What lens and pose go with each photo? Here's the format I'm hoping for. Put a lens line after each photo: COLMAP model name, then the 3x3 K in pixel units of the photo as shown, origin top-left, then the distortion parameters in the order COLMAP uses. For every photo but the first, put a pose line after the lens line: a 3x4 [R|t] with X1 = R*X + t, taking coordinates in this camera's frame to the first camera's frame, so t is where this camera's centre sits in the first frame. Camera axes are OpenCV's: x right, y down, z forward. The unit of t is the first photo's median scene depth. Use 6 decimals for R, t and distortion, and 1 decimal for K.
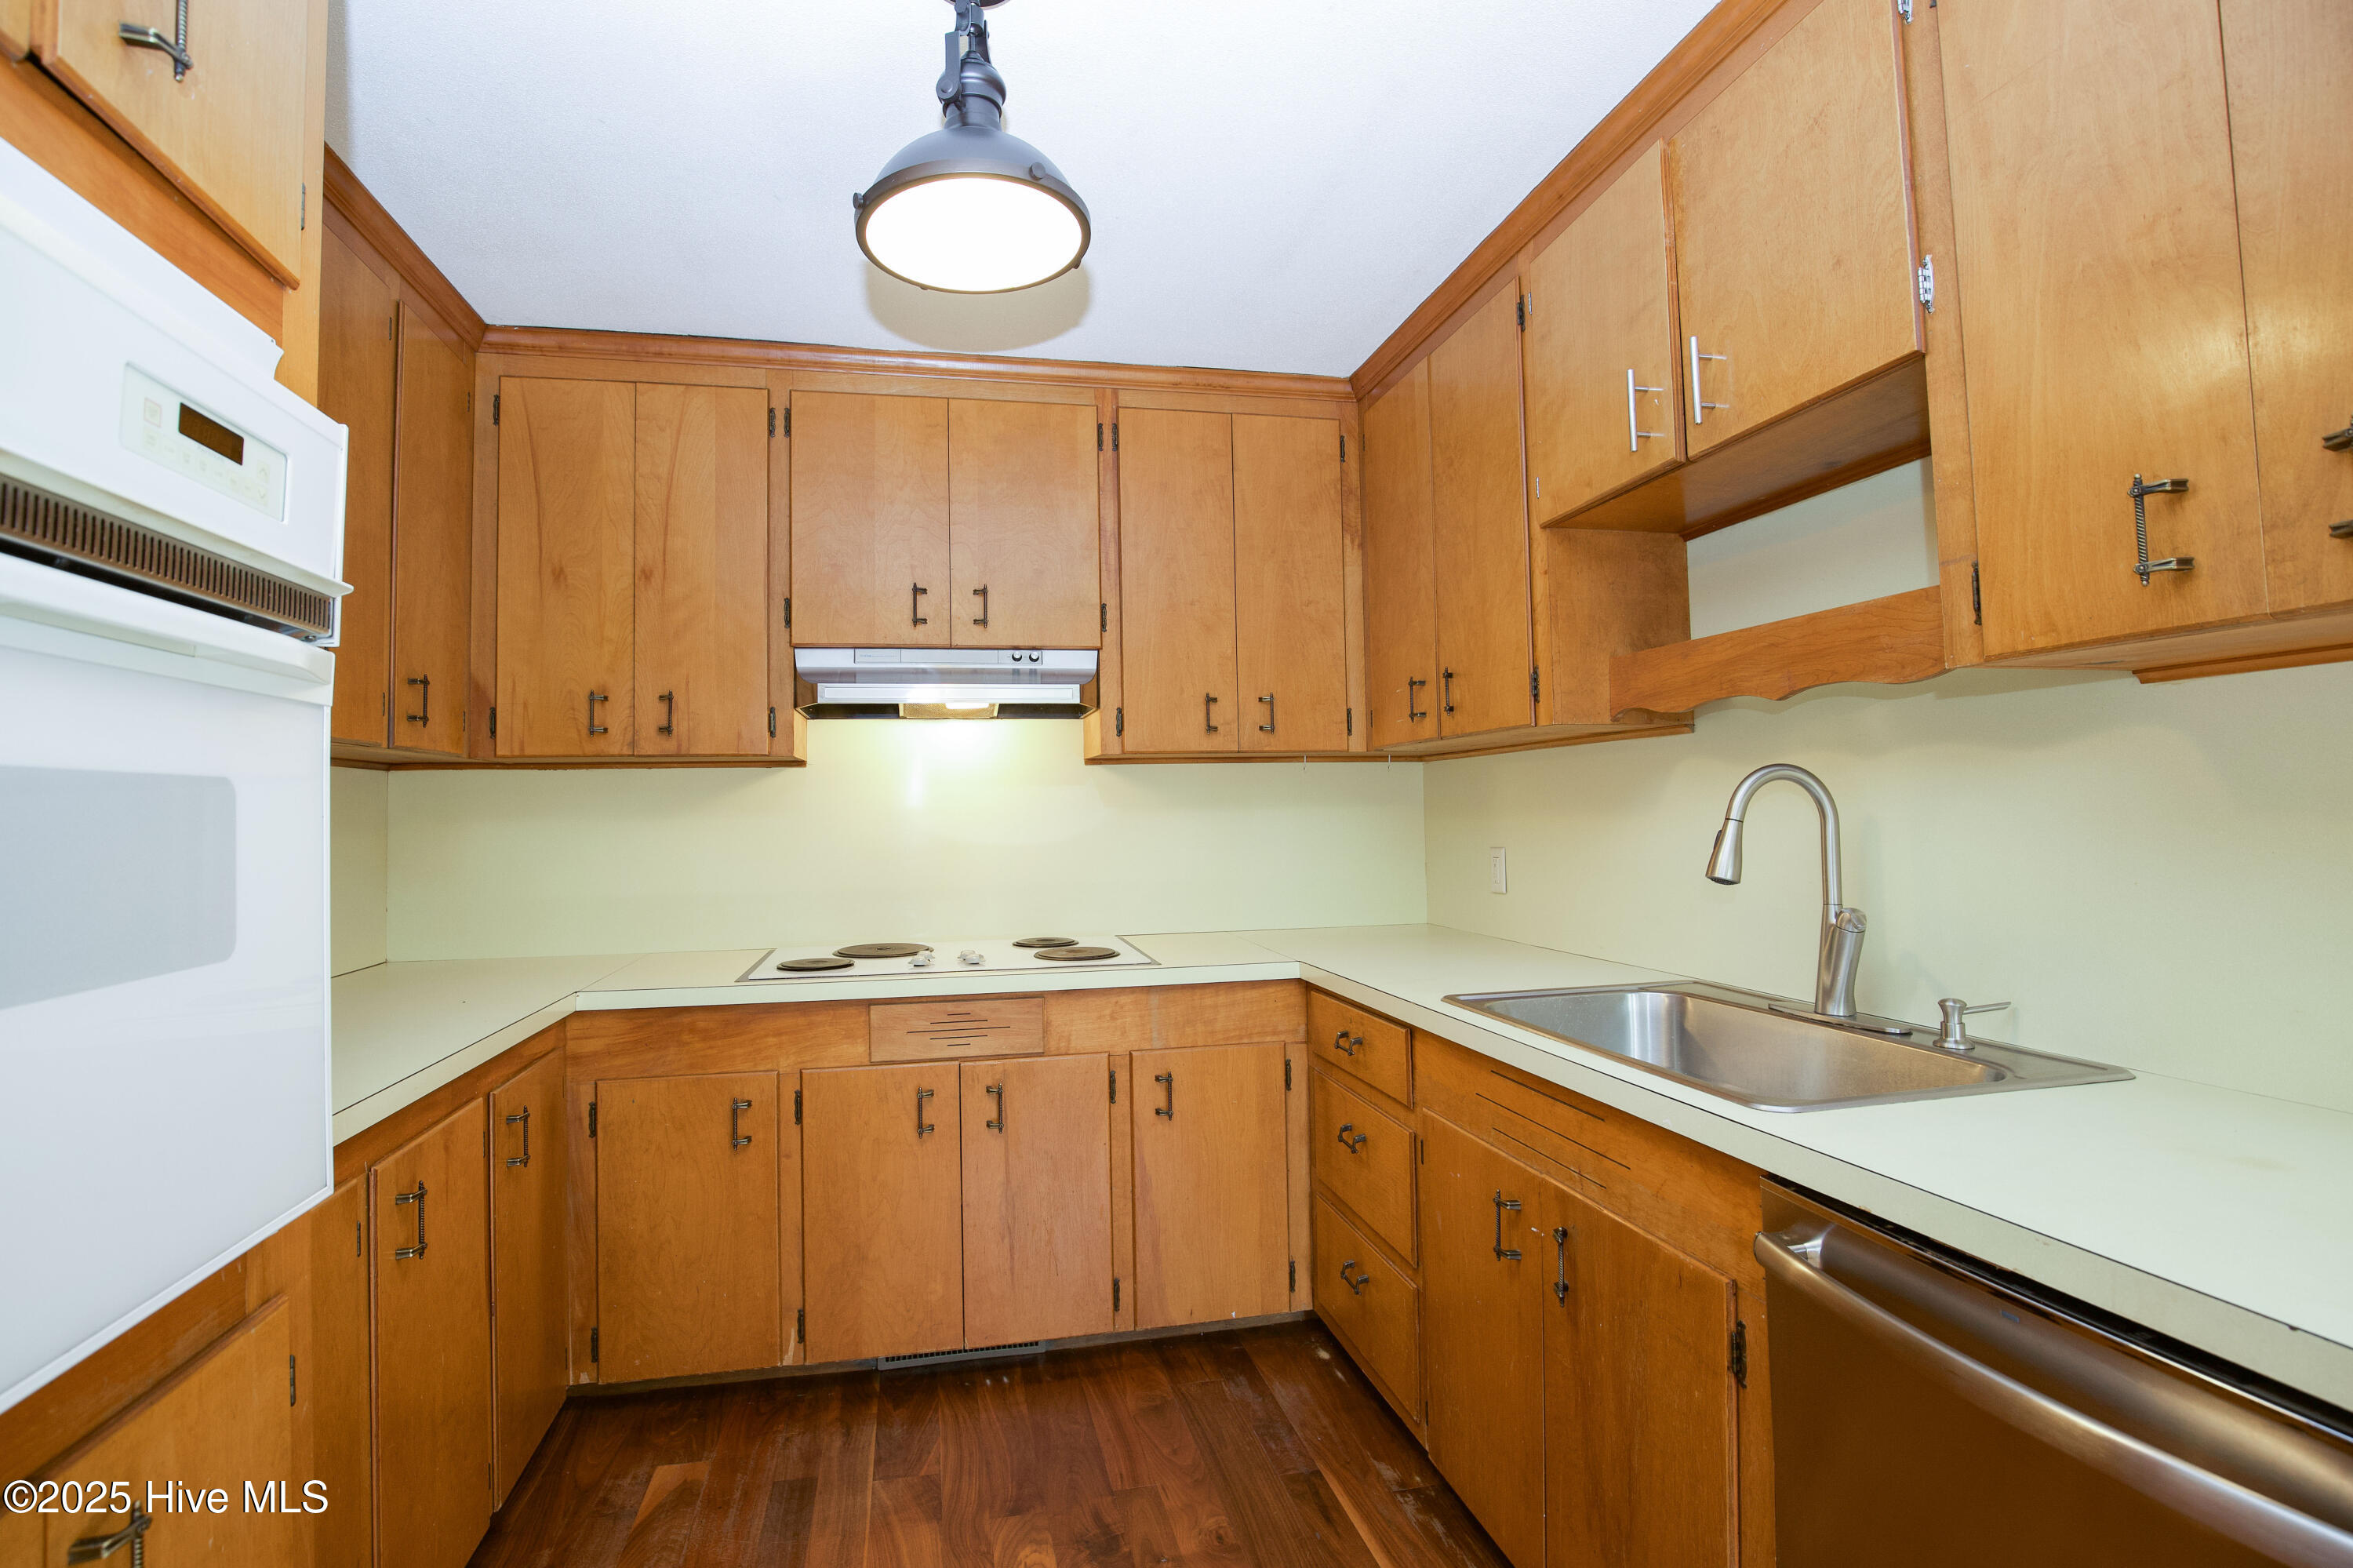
lens RADIAL K [[1109.2, 0, 1142.5], [0, 1109.2, 767.0], [0, 0, 1]] dist [-0.029456, 0.000554]
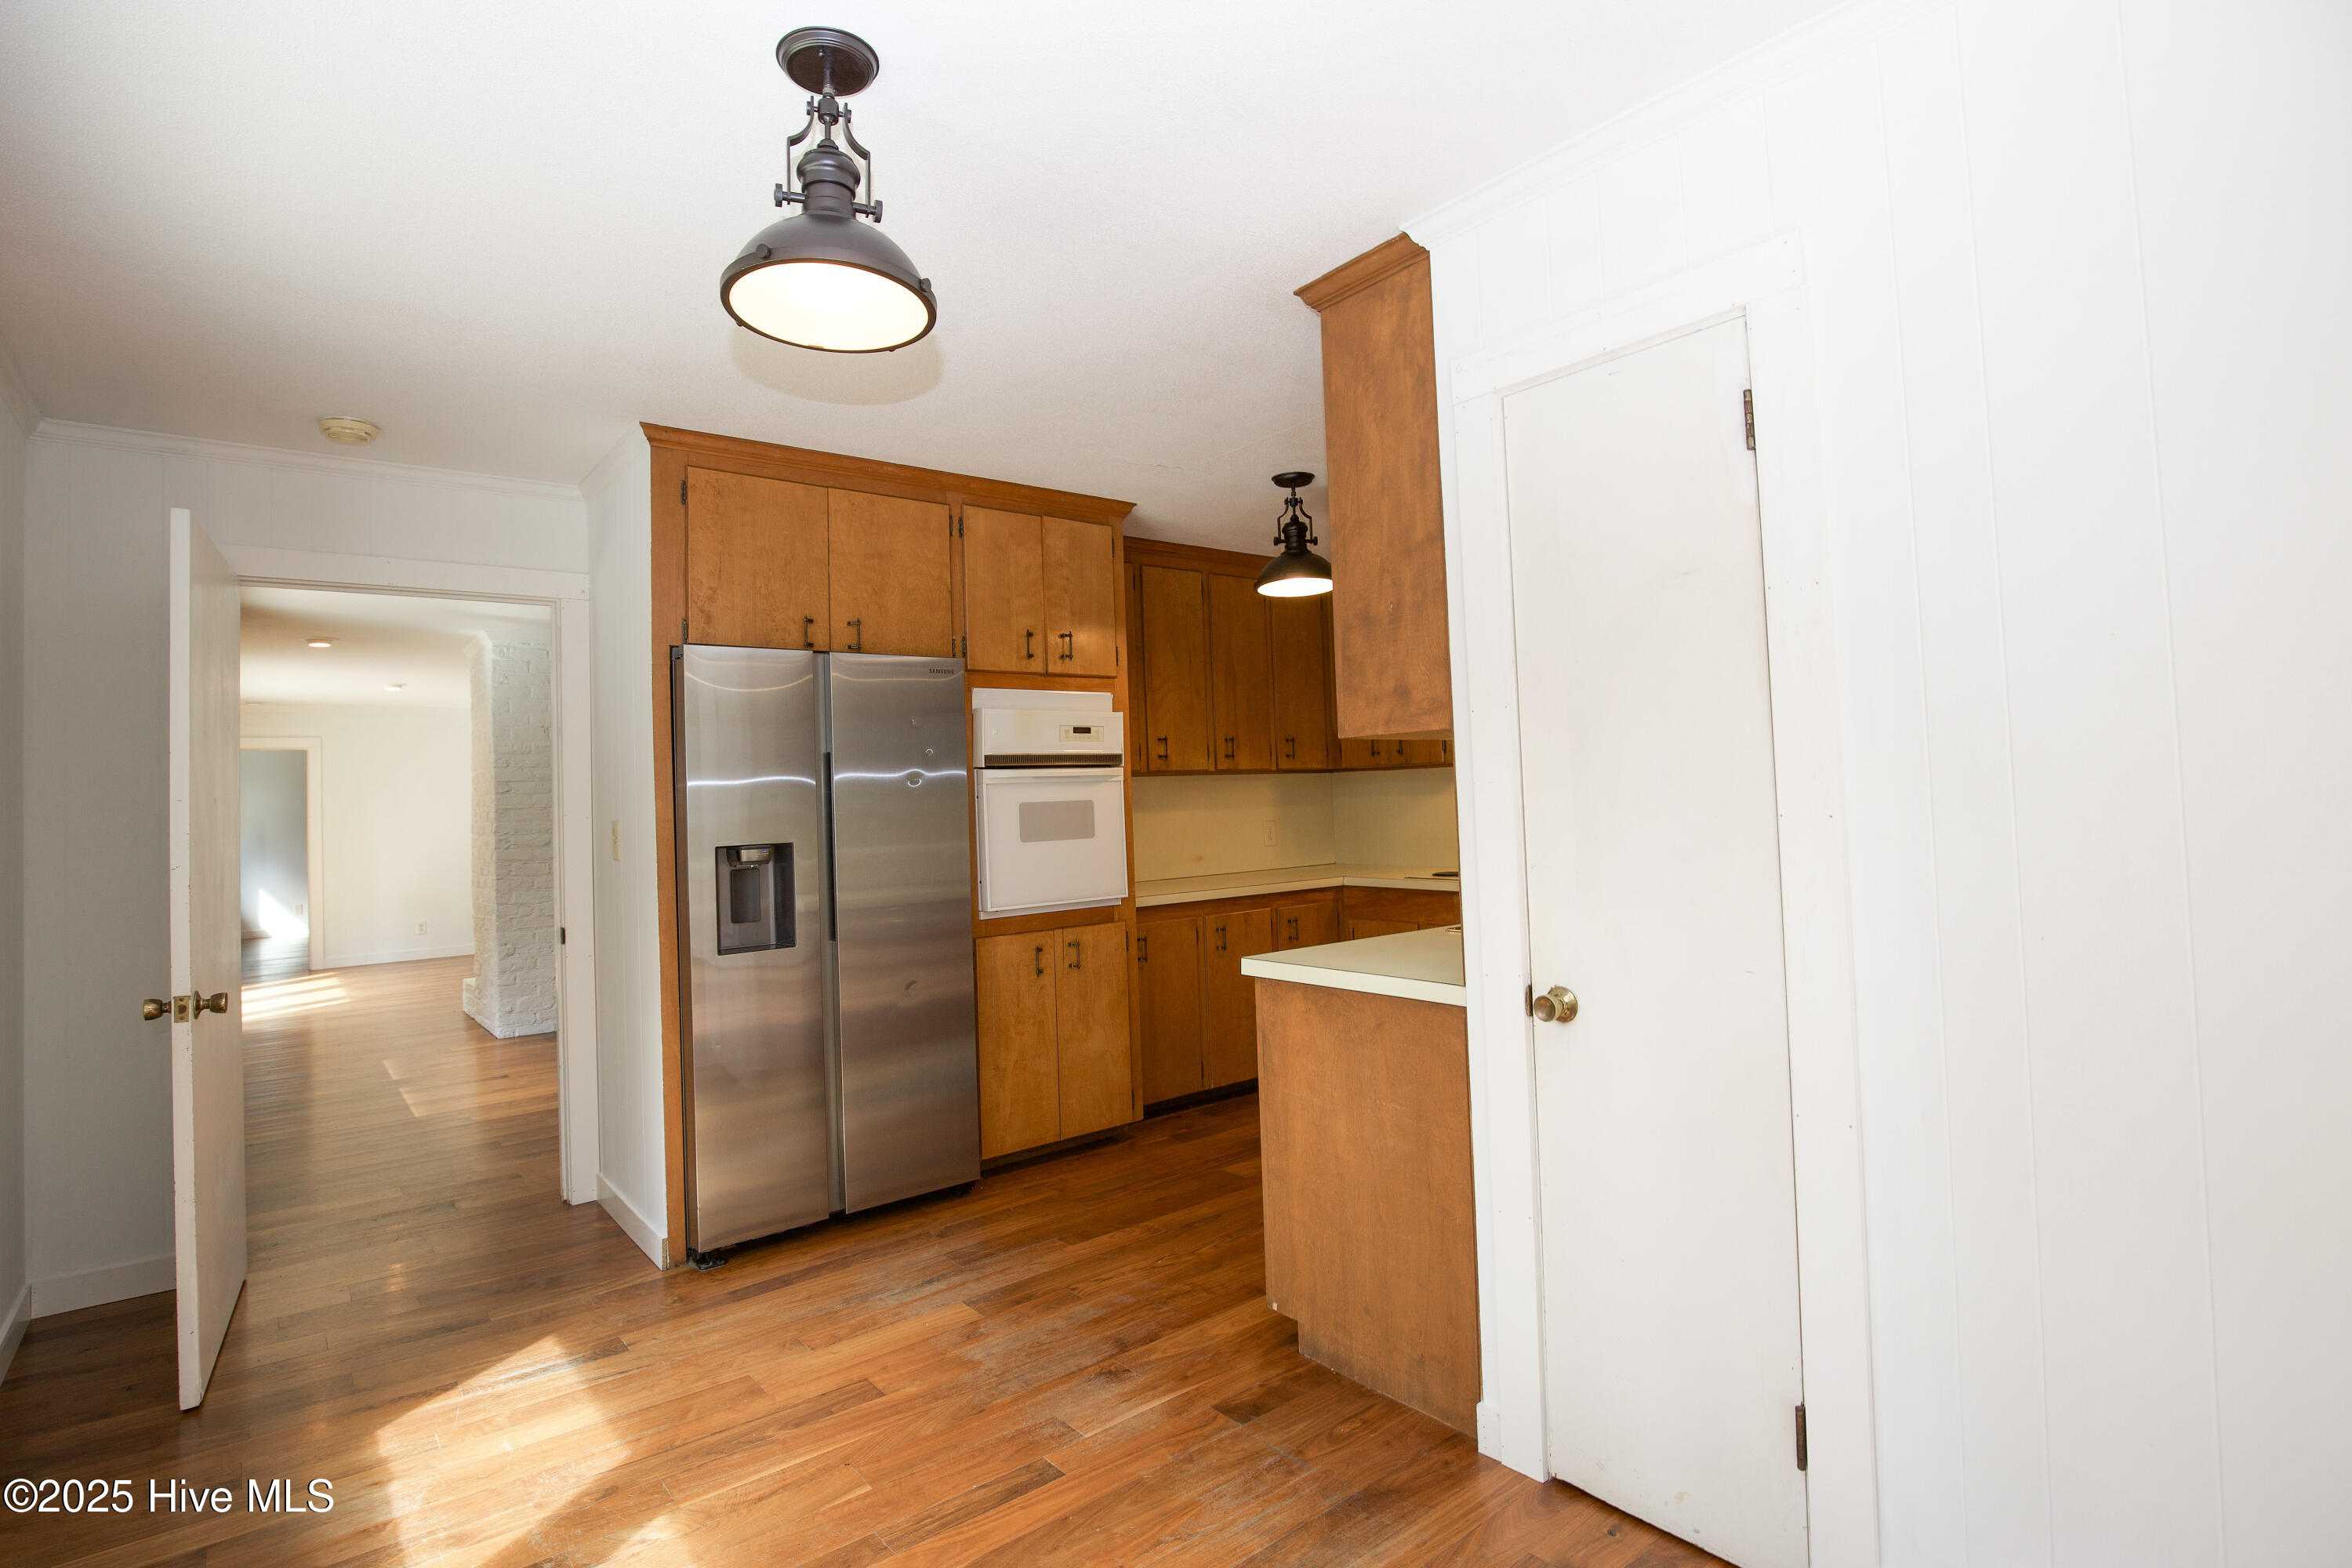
lens RADIAL K [[1157.6, 0, 1148.6], [0, 1157.6, 768.5], [0, 0, 1]] dist [-0.032854, 0.001404]
pose [[0.452982, -0.015984, -0.891376, 1.246057], [0.060222, 0.998104, 0.012706, -0.058577], [0.889483, -0.059436, 0.453086, -0.350379]]
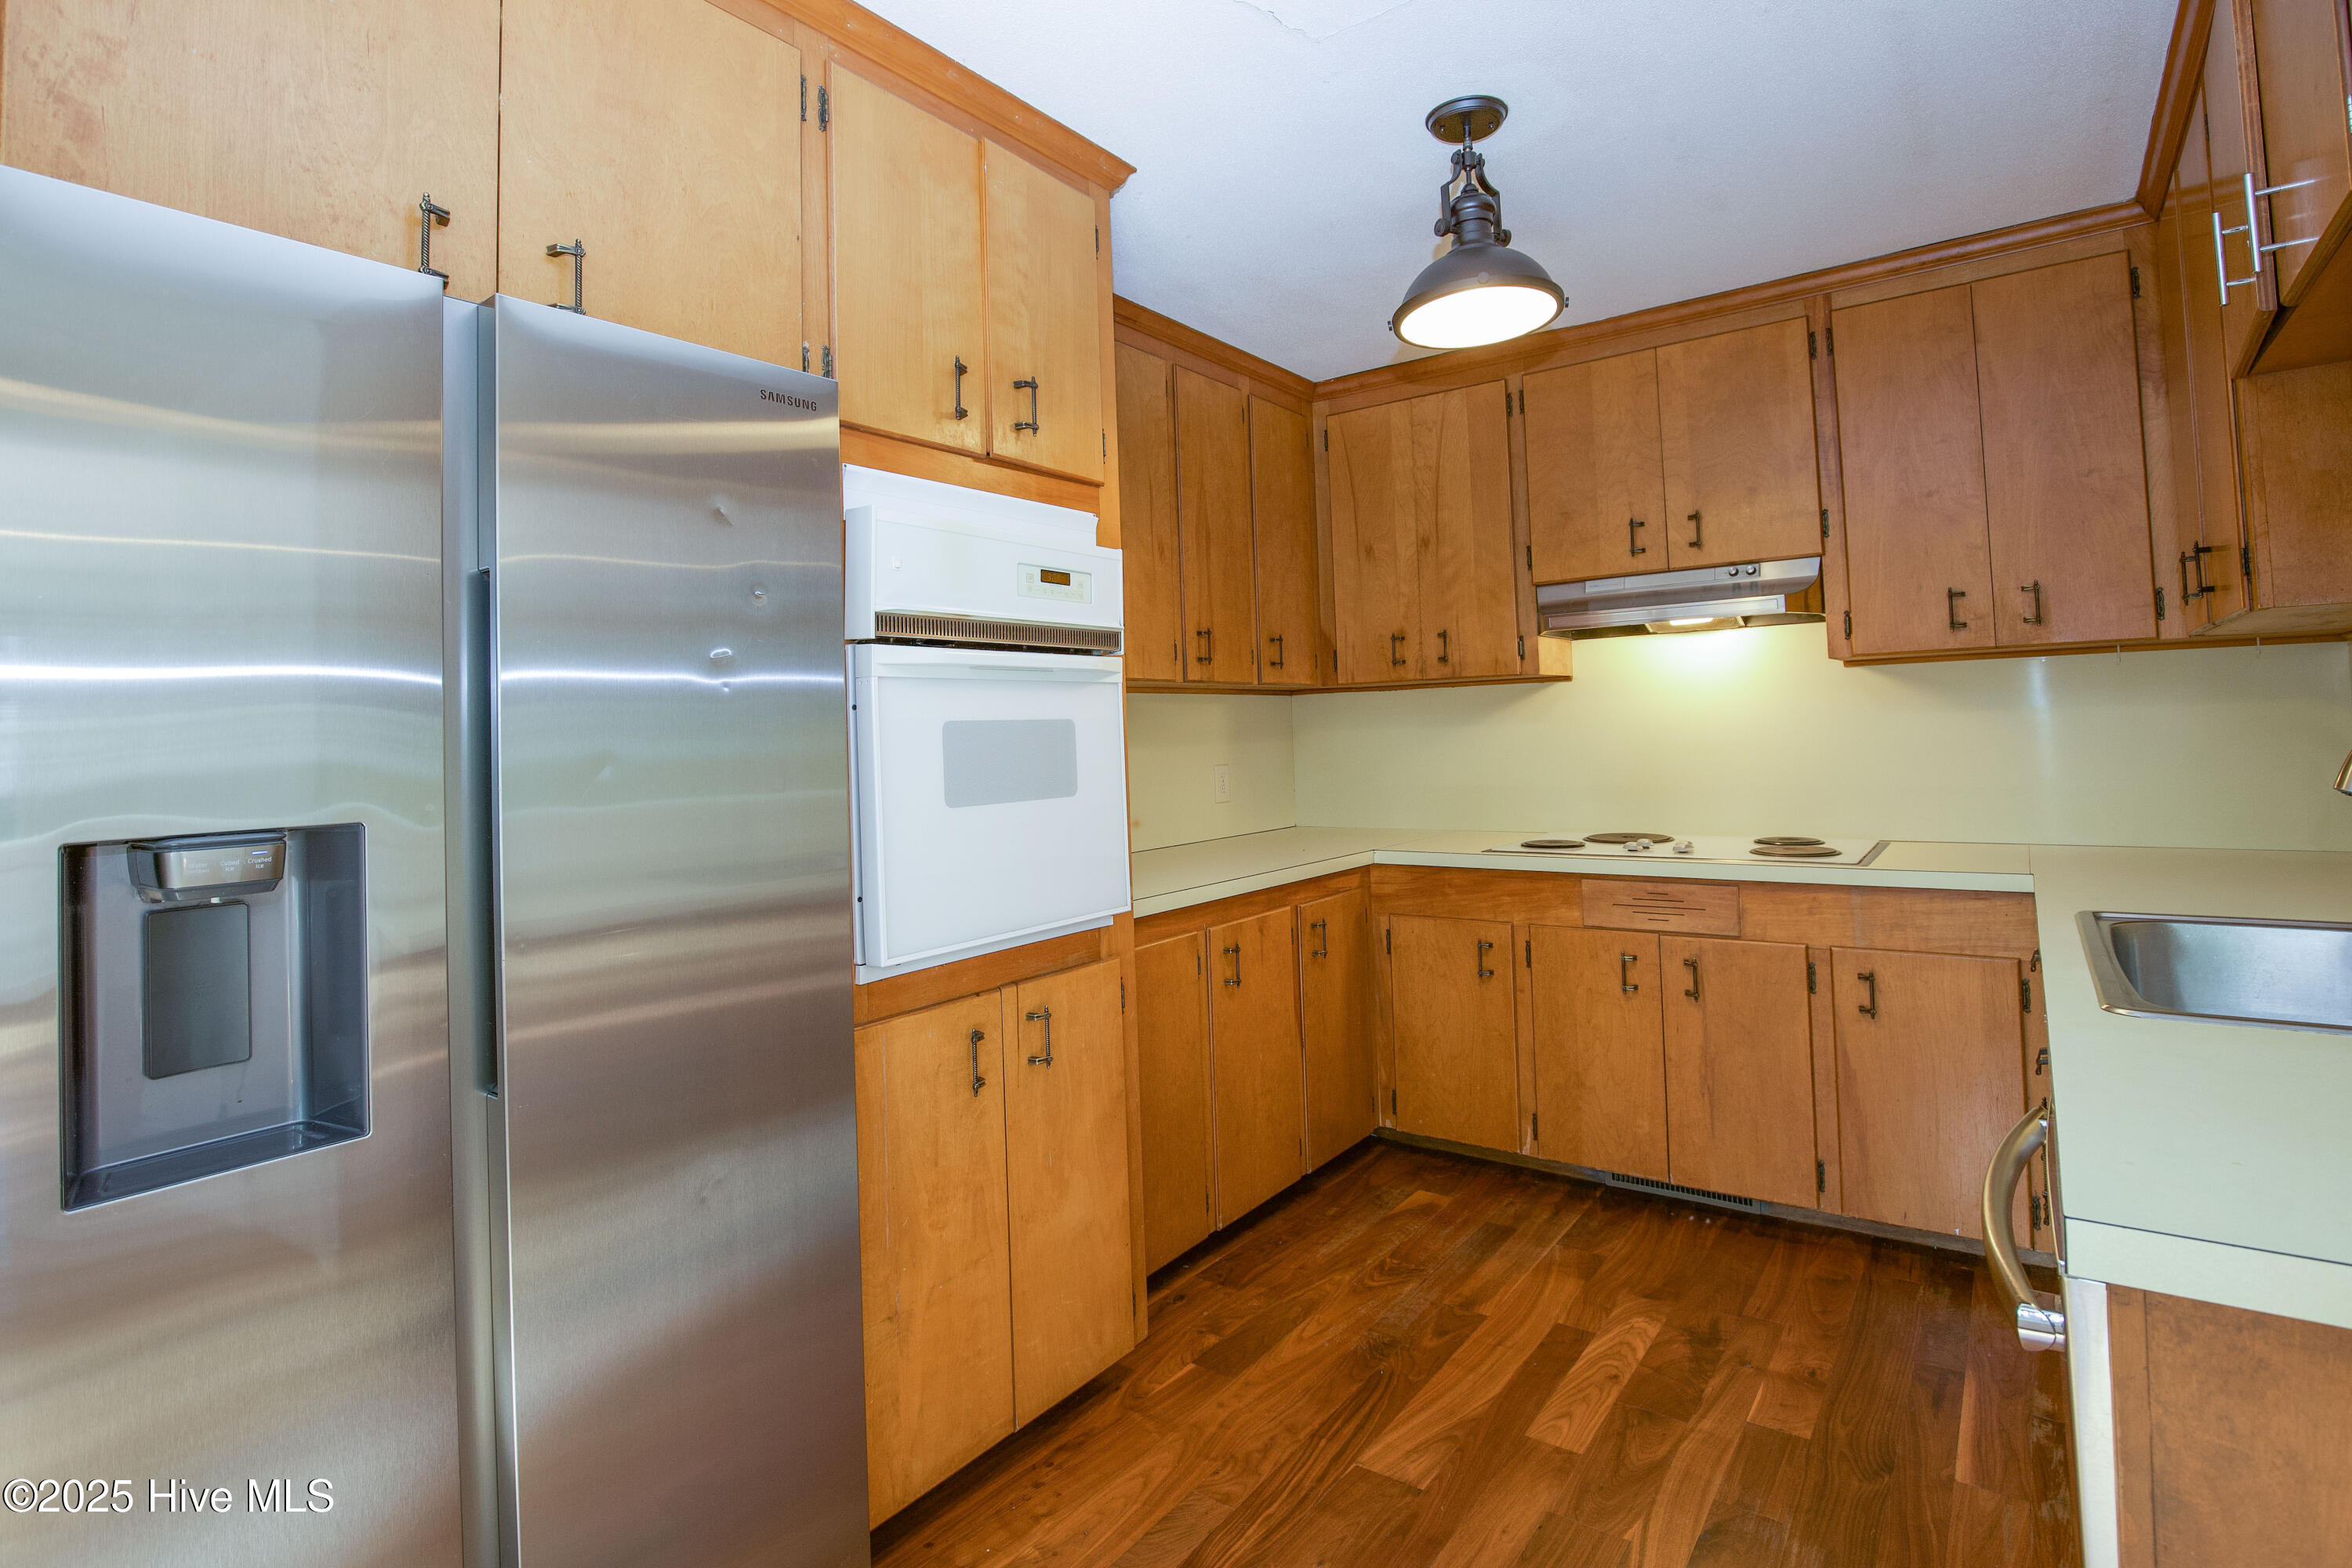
lens RADIAL K [[1165.0, 0, 1169.3], [0, 1165.0, 692.9], [0, 0, 1]] dist [-0.026442, 0.000680]
pose [[0.669435, -0.029600, -0.742280, 0.388529], [0.049284, 0.998774, 0.004619, -0.016501], [0.741234, -0.039674, 0.670074, -0.176771]]
